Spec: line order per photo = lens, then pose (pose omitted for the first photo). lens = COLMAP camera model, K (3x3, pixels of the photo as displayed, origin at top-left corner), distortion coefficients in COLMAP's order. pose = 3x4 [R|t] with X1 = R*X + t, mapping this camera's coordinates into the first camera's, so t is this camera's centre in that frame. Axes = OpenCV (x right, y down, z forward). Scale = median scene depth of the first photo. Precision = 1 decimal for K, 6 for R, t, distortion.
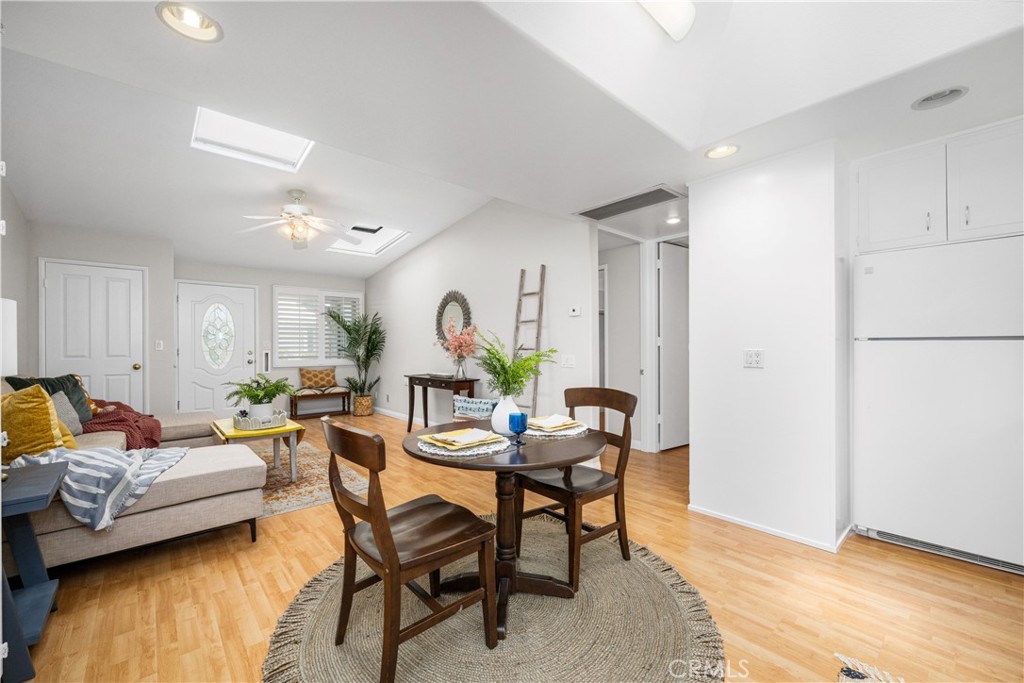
lens RADIAL K [[411.6, 0, 511.5], [0, 411.6, 345.6], [0, 0, 1]] dist [-0.000728, 0.000156]
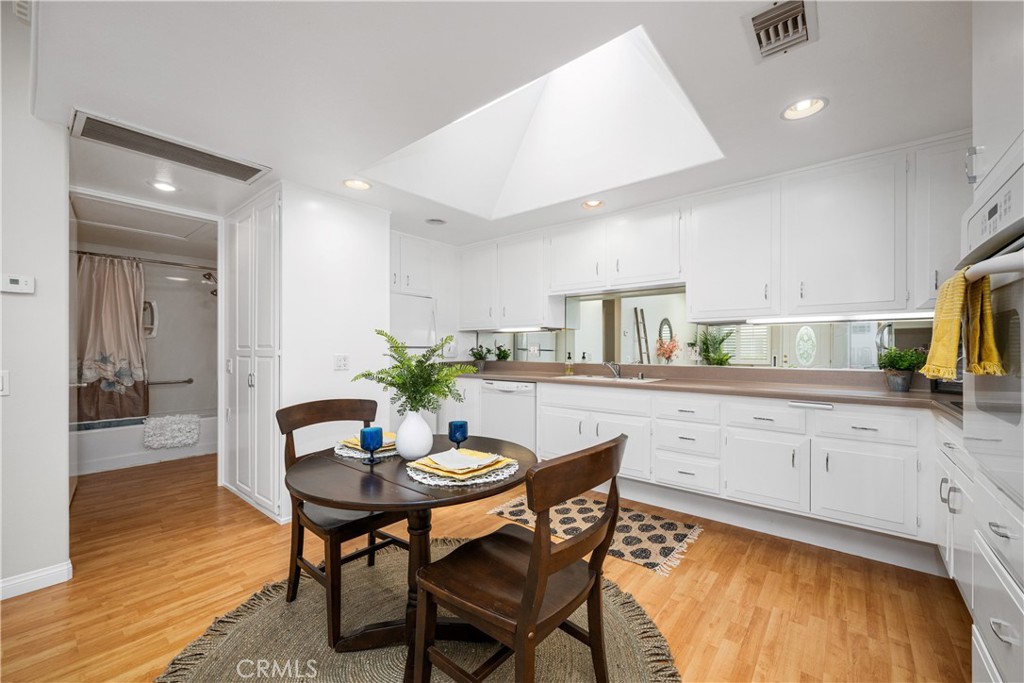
lens RADIAL K [[403.1, 0, 512.7], [0, 403.1, 350.3], [0, 0, 1]] dist [-0.000192, -0.000052]
pose [[-0.154462, 0.003429, 0.987993, -0.487032], [0.000432, 0.999994, -0.003404, 0.000934], [-0.987999, -0.000099, -0.154463, 0.532114]]
